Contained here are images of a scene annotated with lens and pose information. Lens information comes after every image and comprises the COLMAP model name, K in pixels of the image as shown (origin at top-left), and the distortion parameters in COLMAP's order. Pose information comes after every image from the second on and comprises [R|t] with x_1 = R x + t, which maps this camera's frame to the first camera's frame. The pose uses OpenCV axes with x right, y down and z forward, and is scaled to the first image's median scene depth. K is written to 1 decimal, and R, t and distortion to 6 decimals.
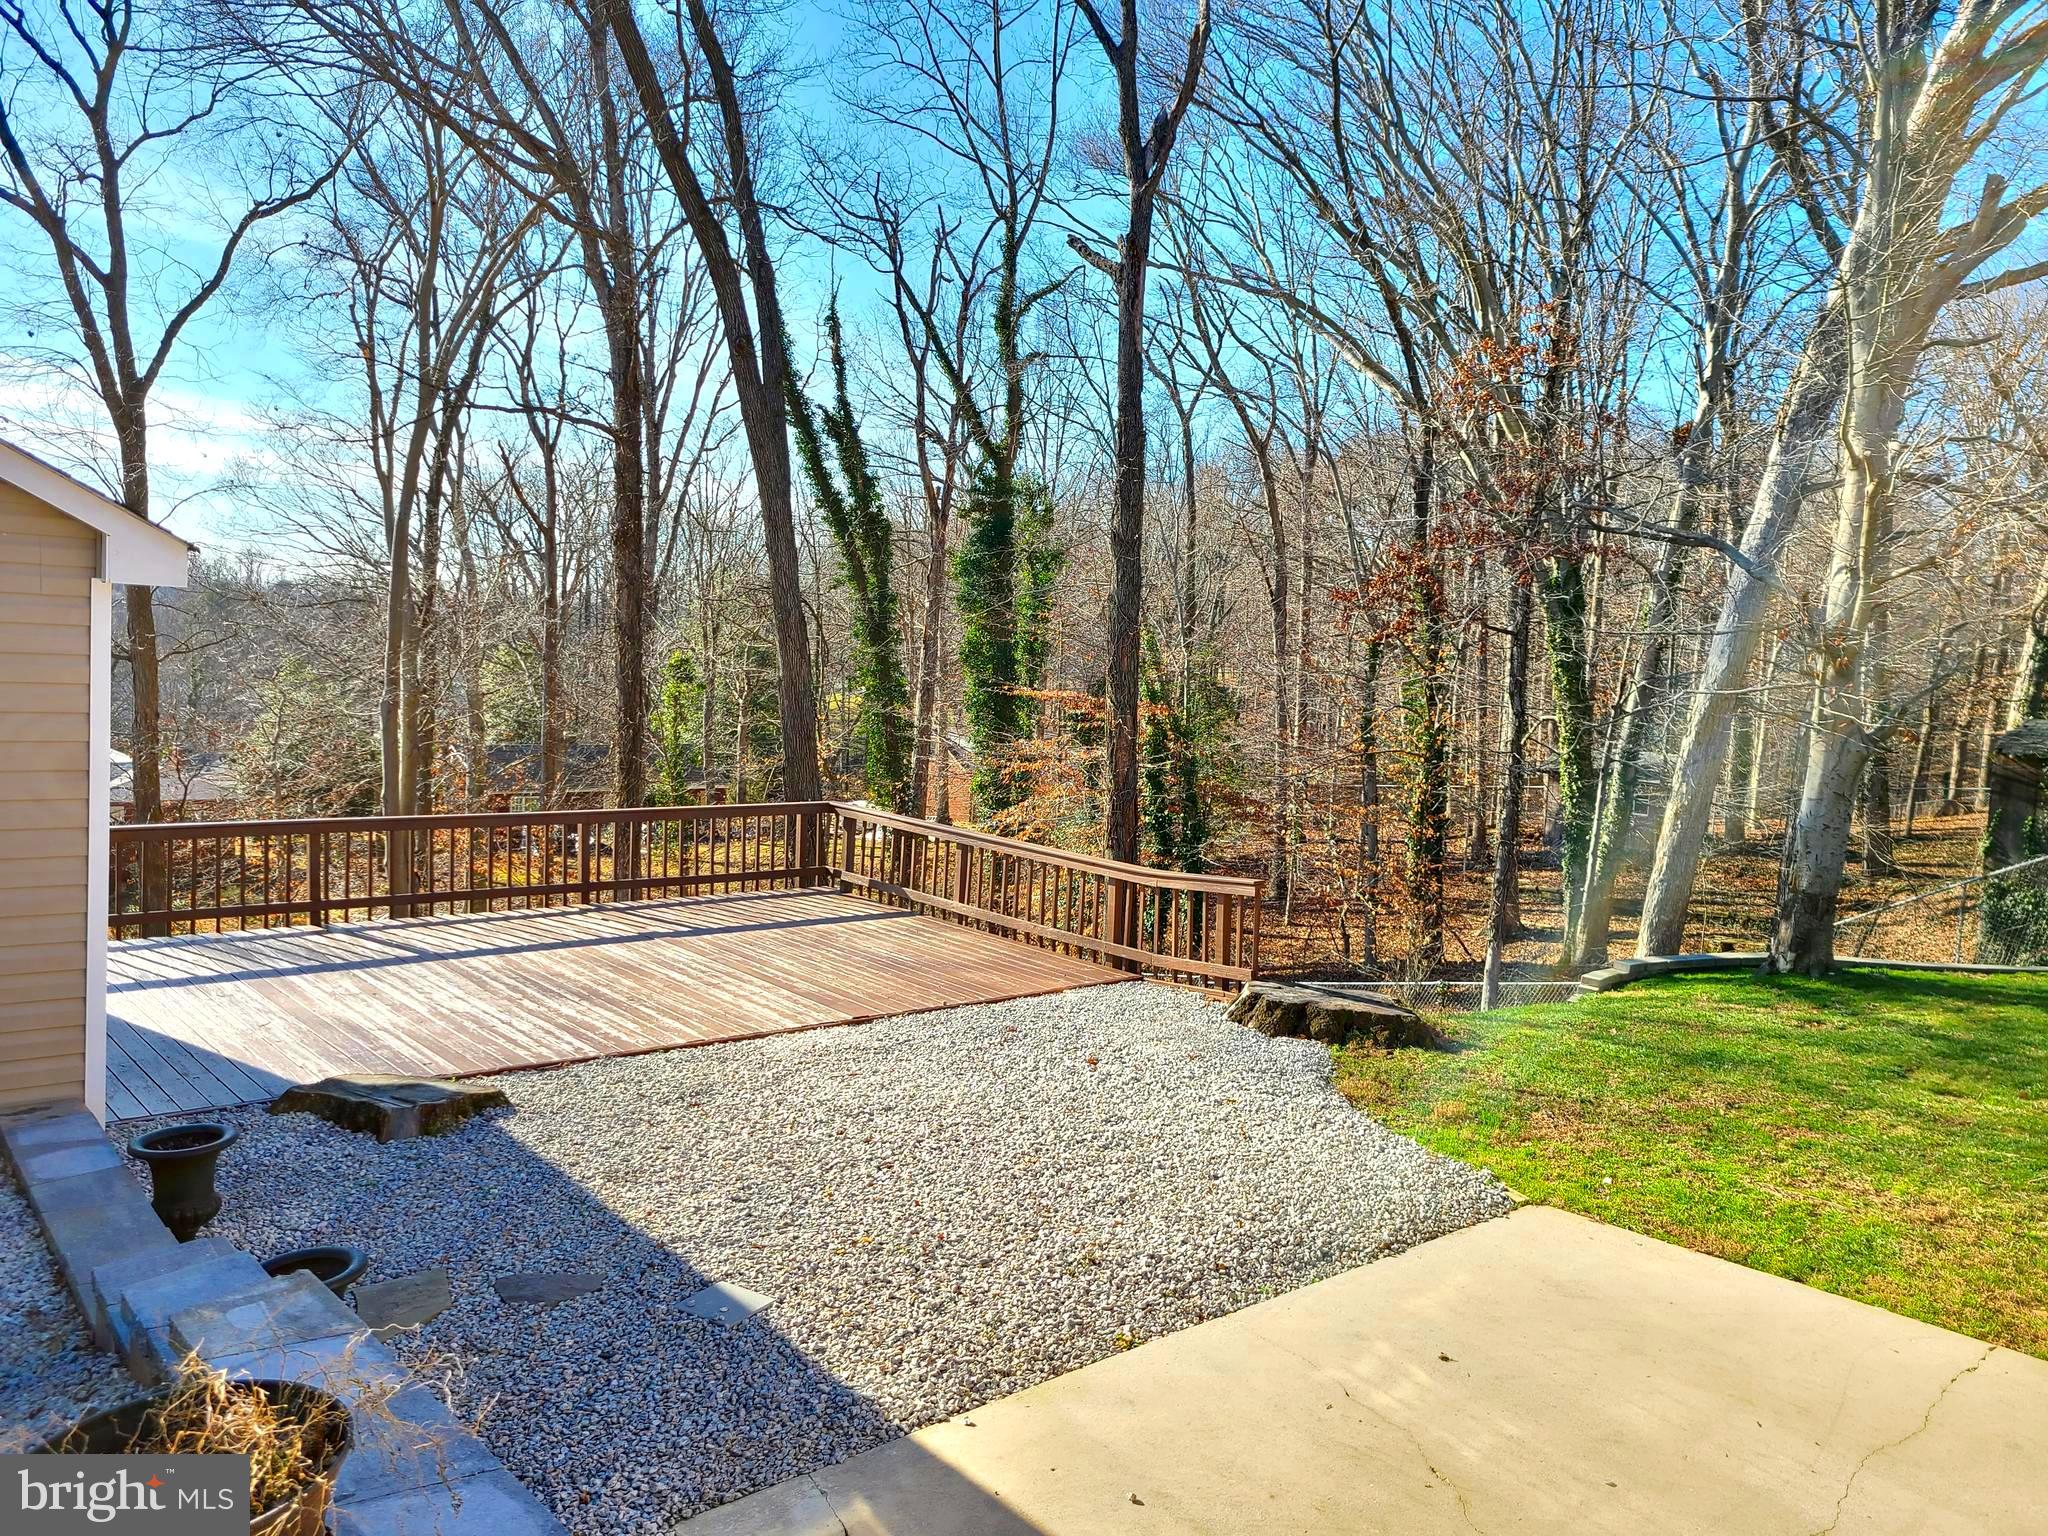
lens RADIAL K [[1530.2, 0, 1026.1], [0, 1530.2, 759.6], [0, 0, 1]] dist [0.049610, -0.025240]
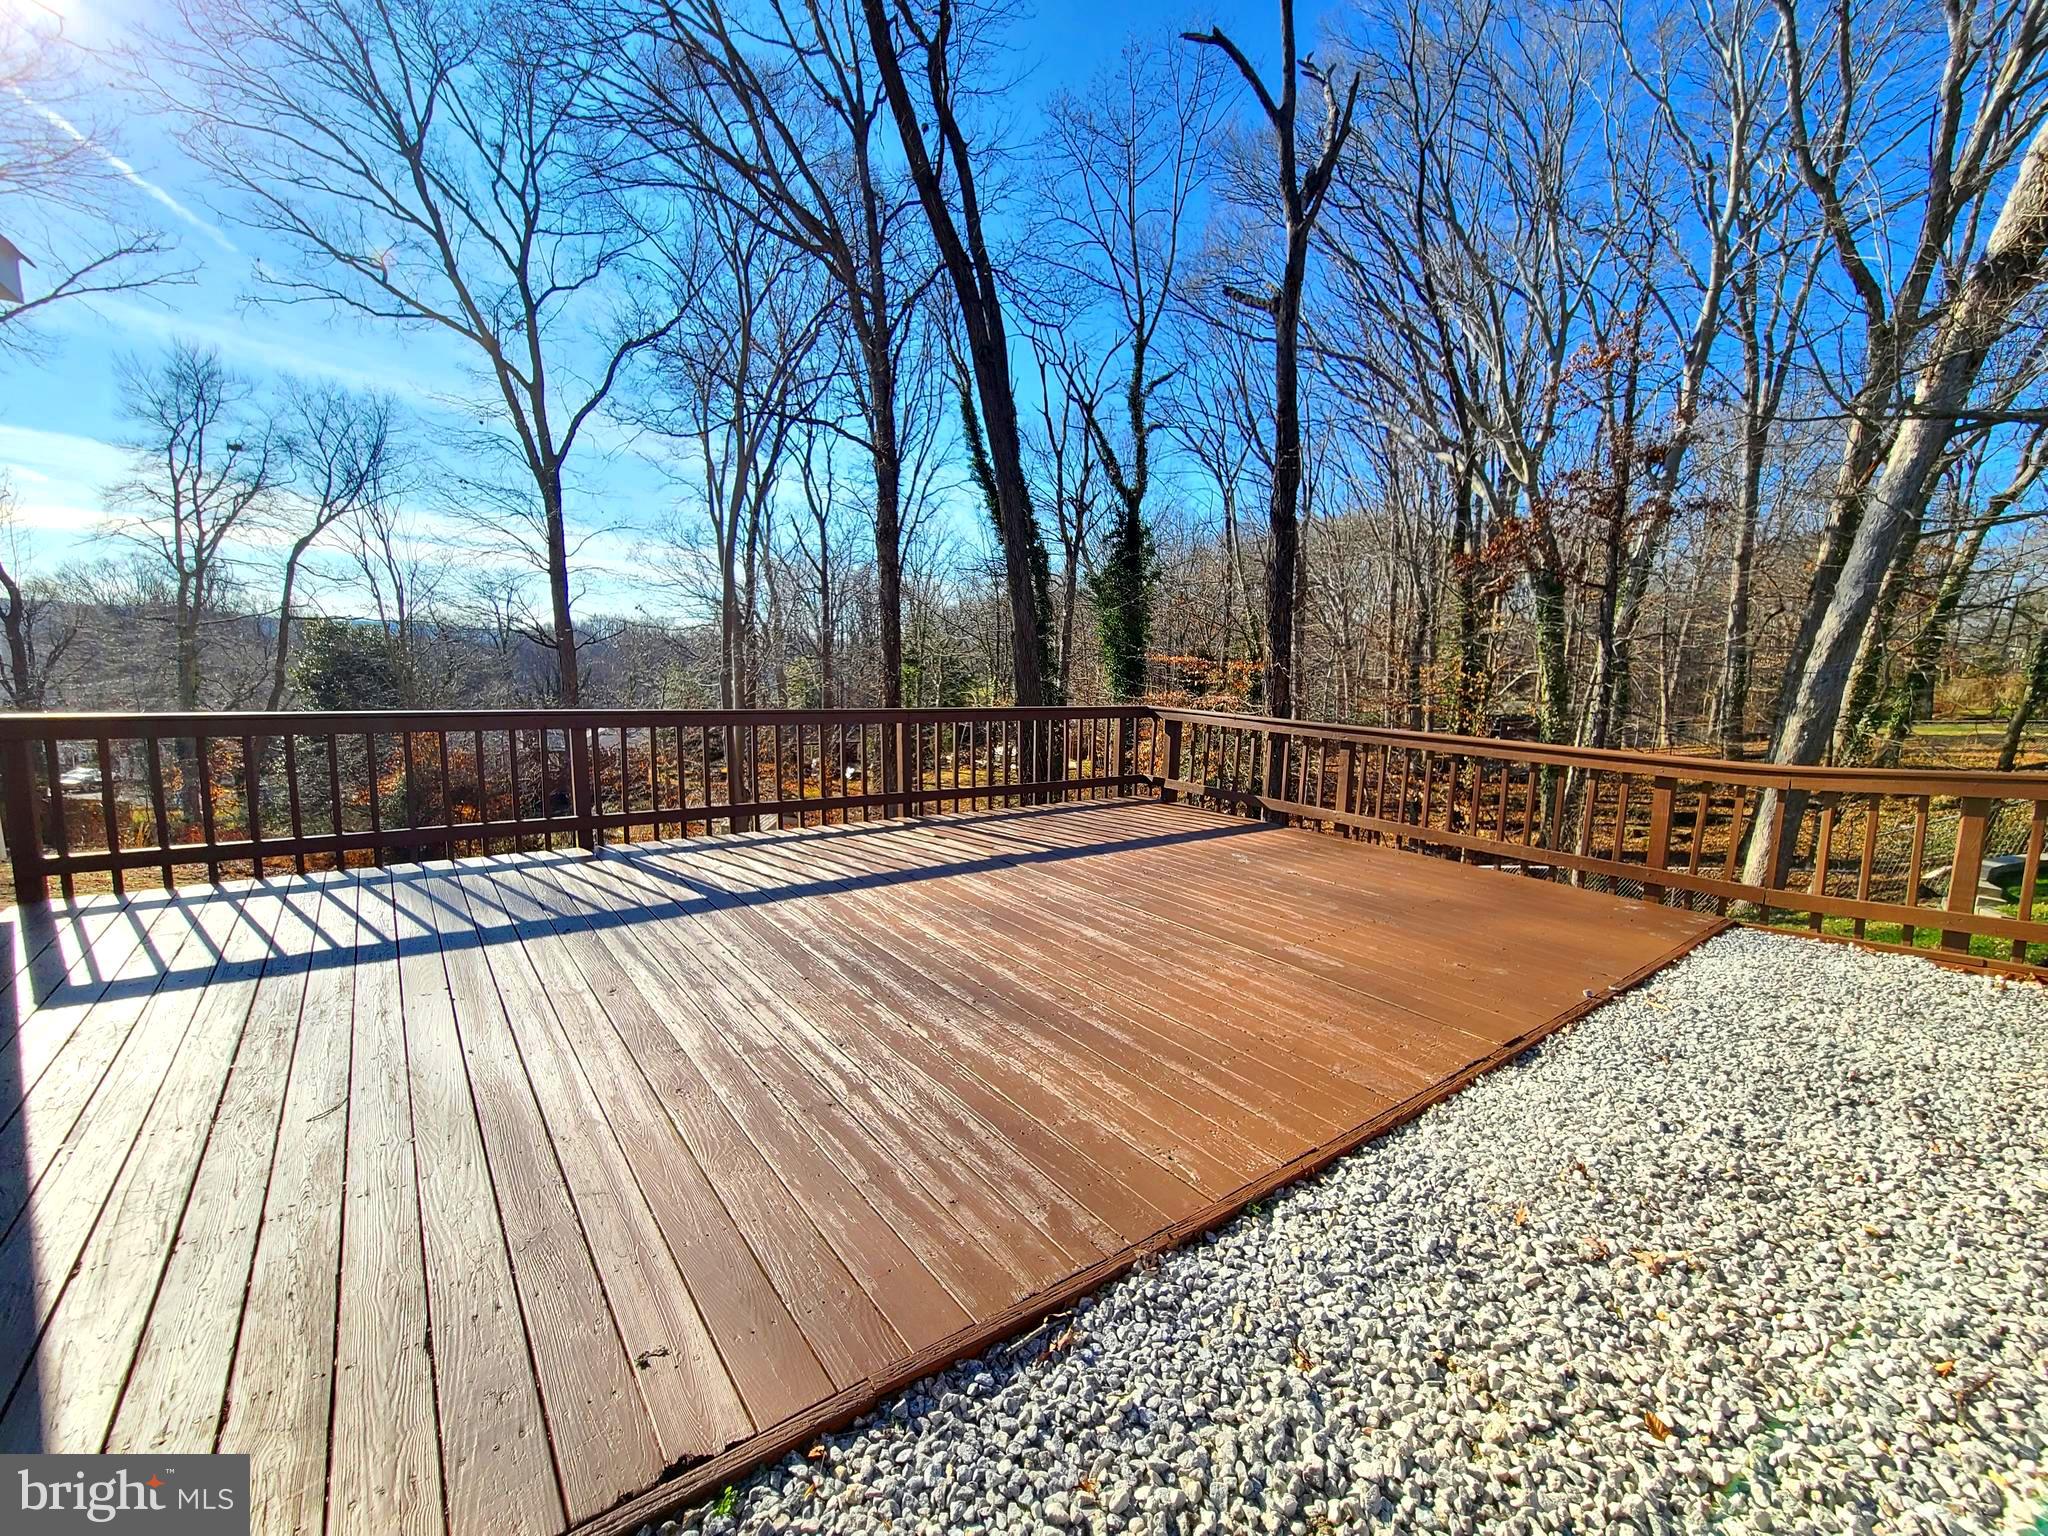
lens RADIAL K [[836.3, 0, 1021.1], [0, 836.3, 782.7], [0, 0, 1]] dist [-0.010568, 0.003461]
pose [[0.997653, -0.009703, -0.067775, -0.079865], [0.014117, 0.997788, 0.064959, 0.018877], [0.066994, -0.065763, 0.995584, 0.224385]]
